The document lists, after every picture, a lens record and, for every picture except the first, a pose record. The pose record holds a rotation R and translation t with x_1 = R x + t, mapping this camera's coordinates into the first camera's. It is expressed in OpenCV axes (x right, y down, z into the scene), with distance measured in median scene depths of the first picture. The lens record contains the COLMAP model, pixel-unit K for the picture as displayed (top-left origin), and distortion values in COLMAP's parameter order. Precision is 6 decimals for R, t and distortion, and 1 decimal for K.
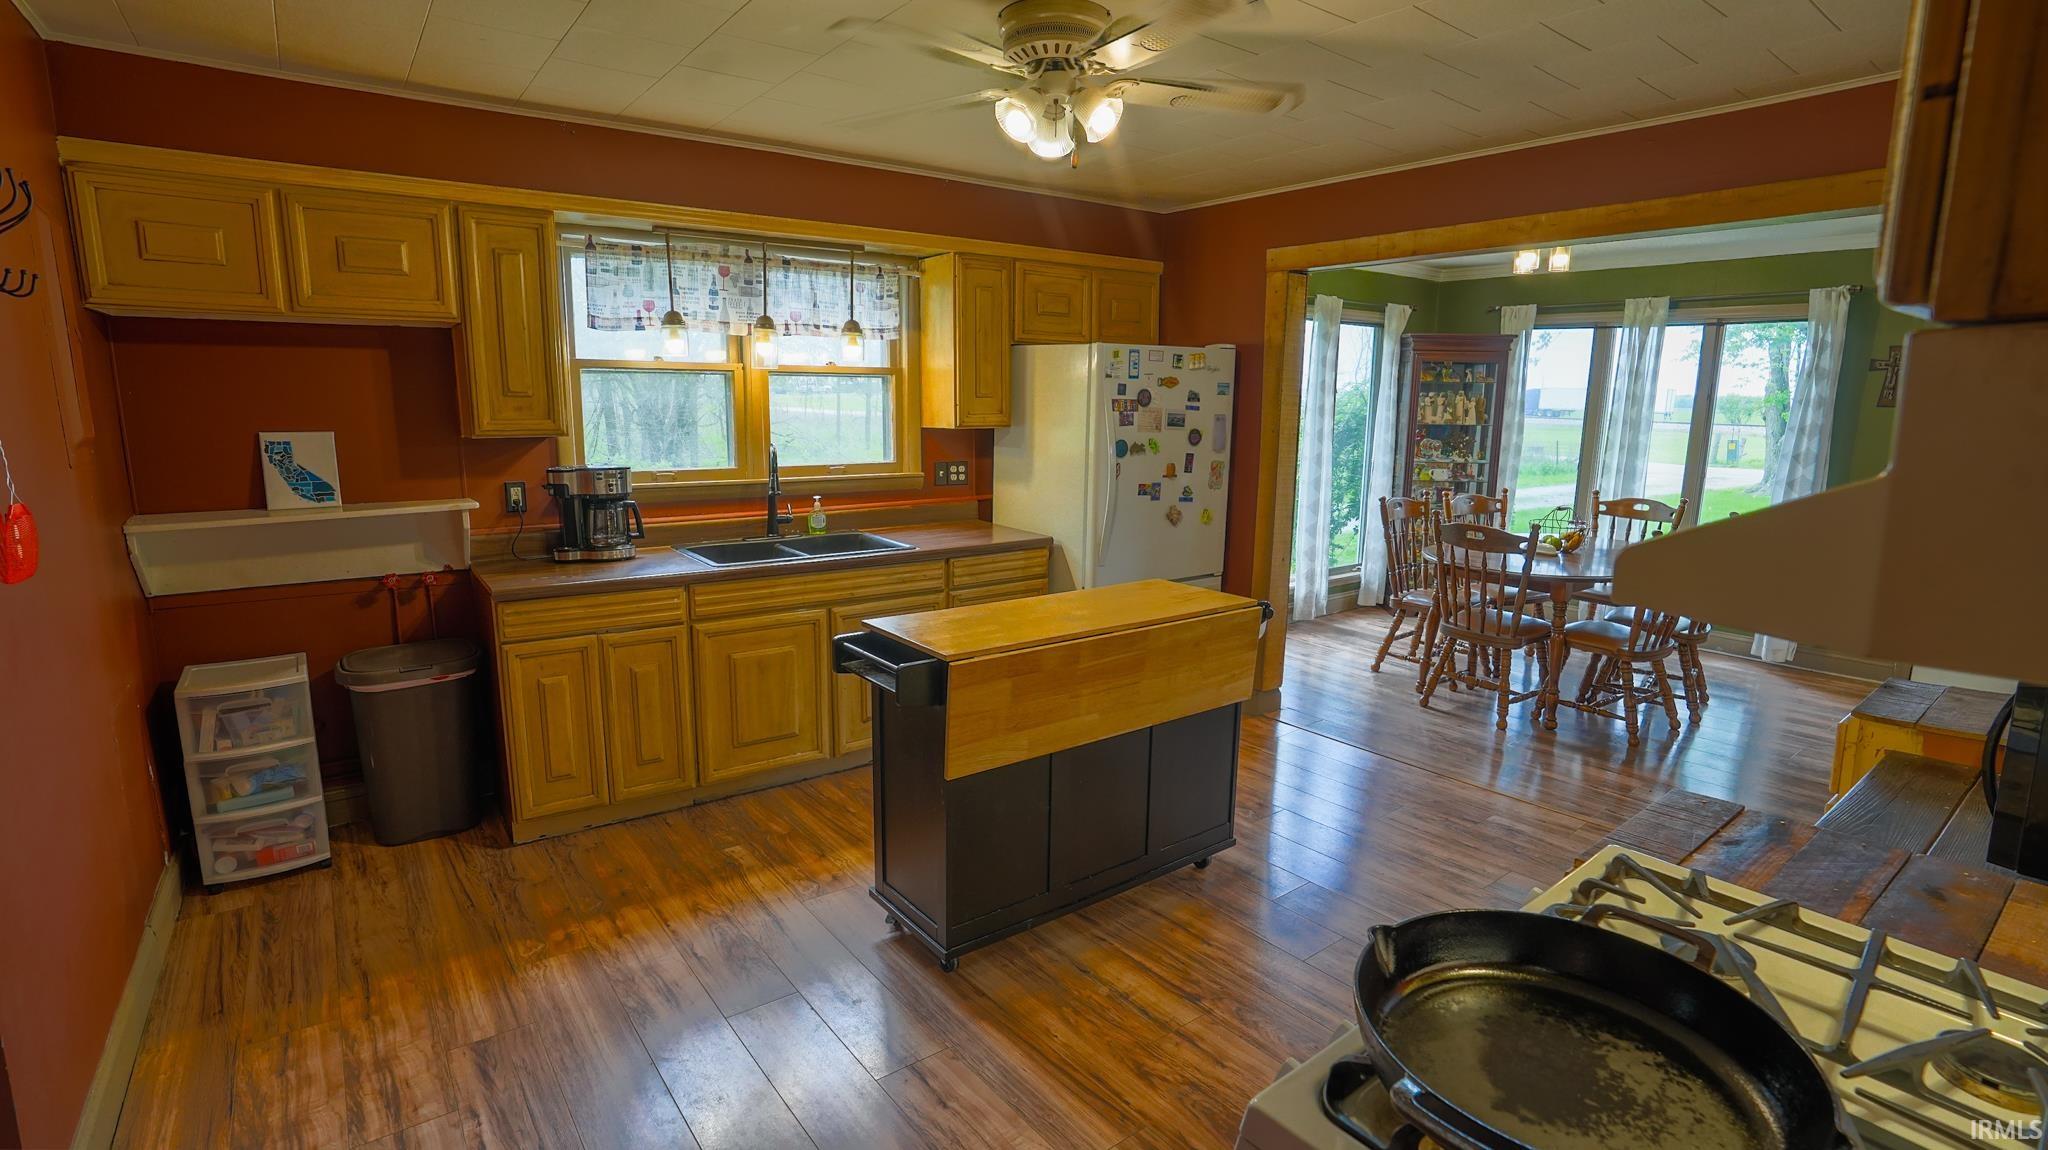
lens RADIAL K [[959.9, 0, 1028.9], [0, 959.9, 576.4], [0, 0, 1]] dist [-0.059344, 0.021279]
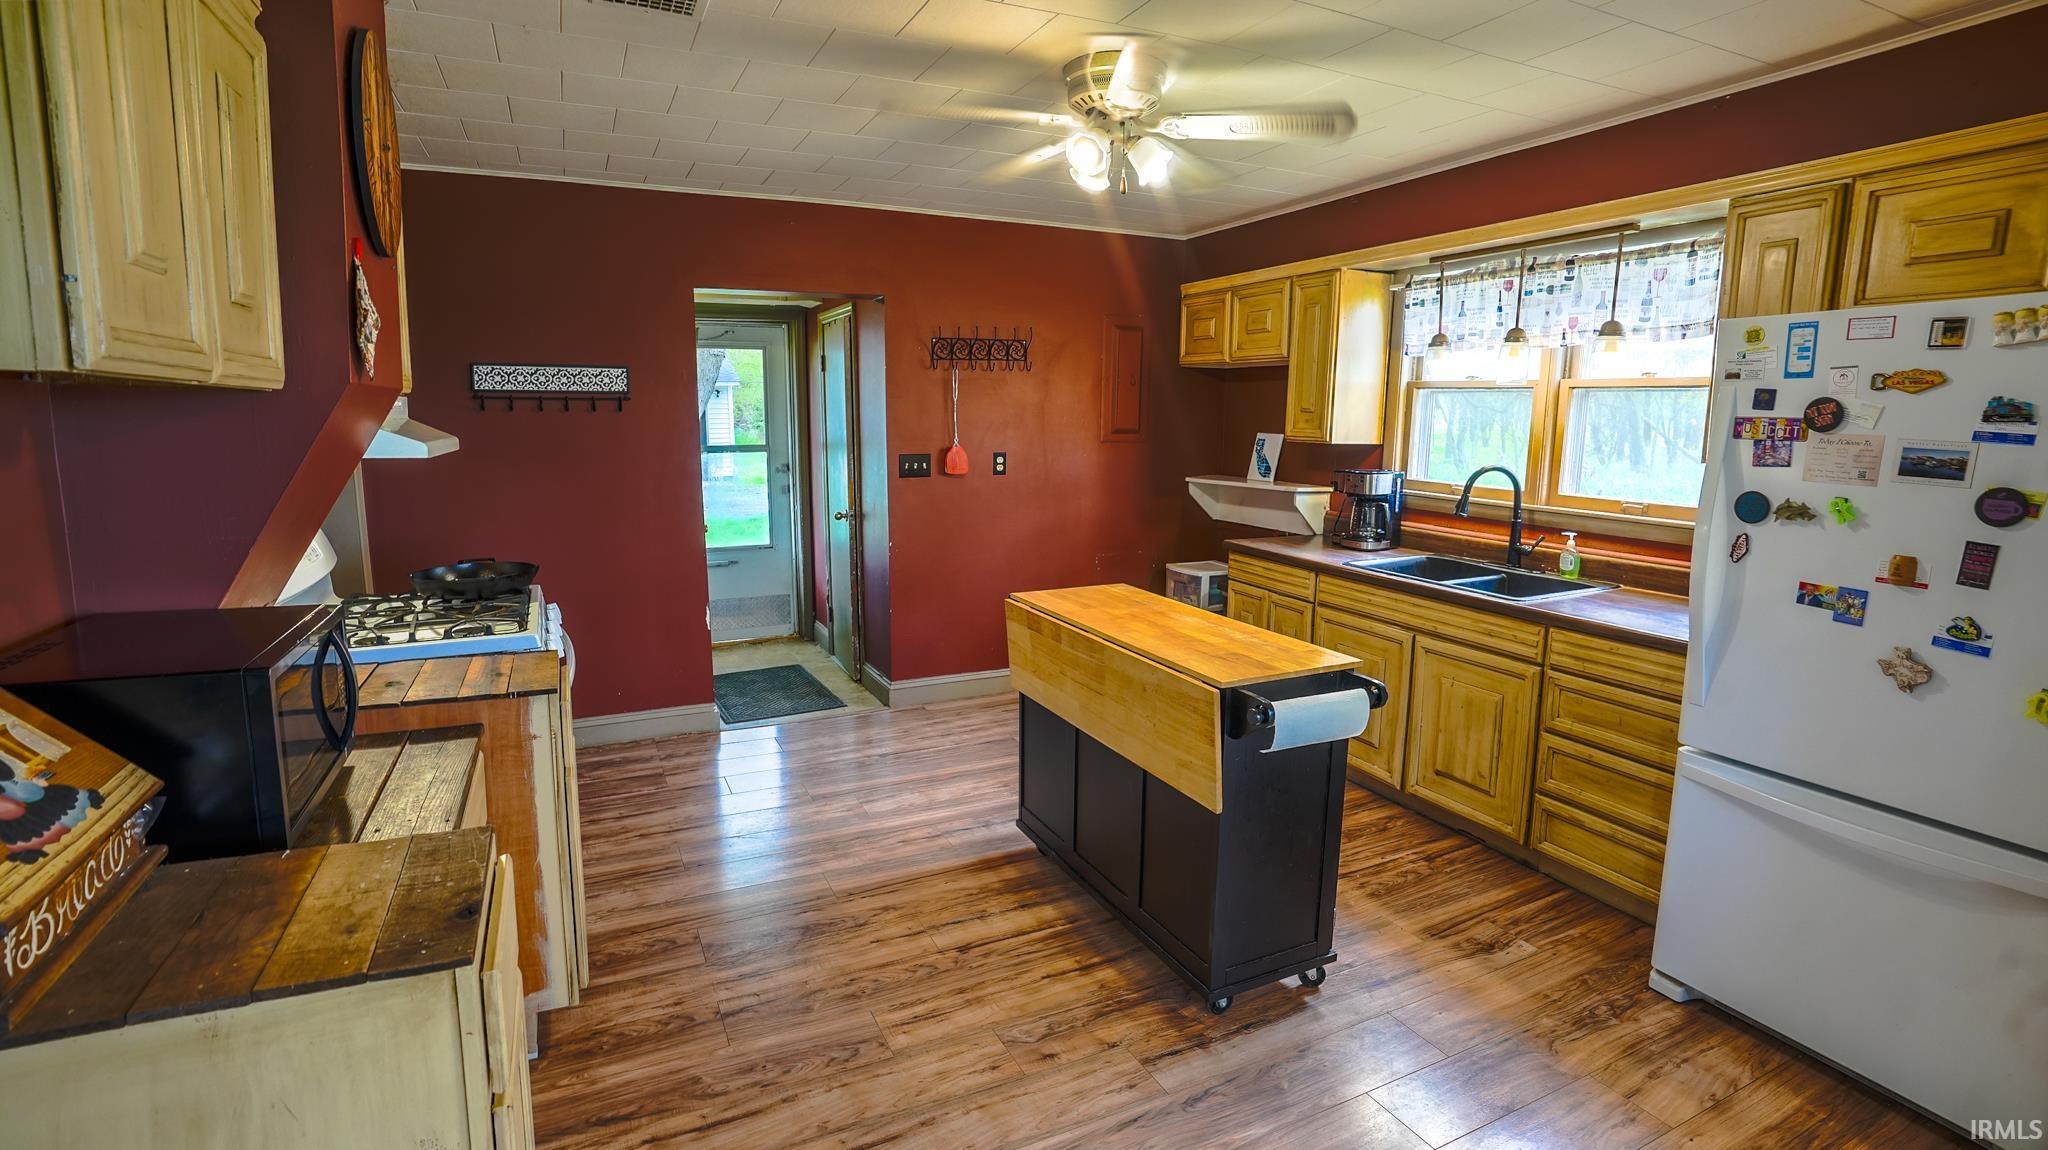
lens RADIAL K [[959.9, 0, 1028.9], [0, 959.9, 576.4], [0, 0, 1]] dist [-0.059344, 0.021279]
pose [[-0.202534, 0.155454, -0.966858, 0.703267], [-0.189724, 0.962384, 0.194478, -0.121272], [0.960721, 0.222825, -0.165422, 0.704437]]
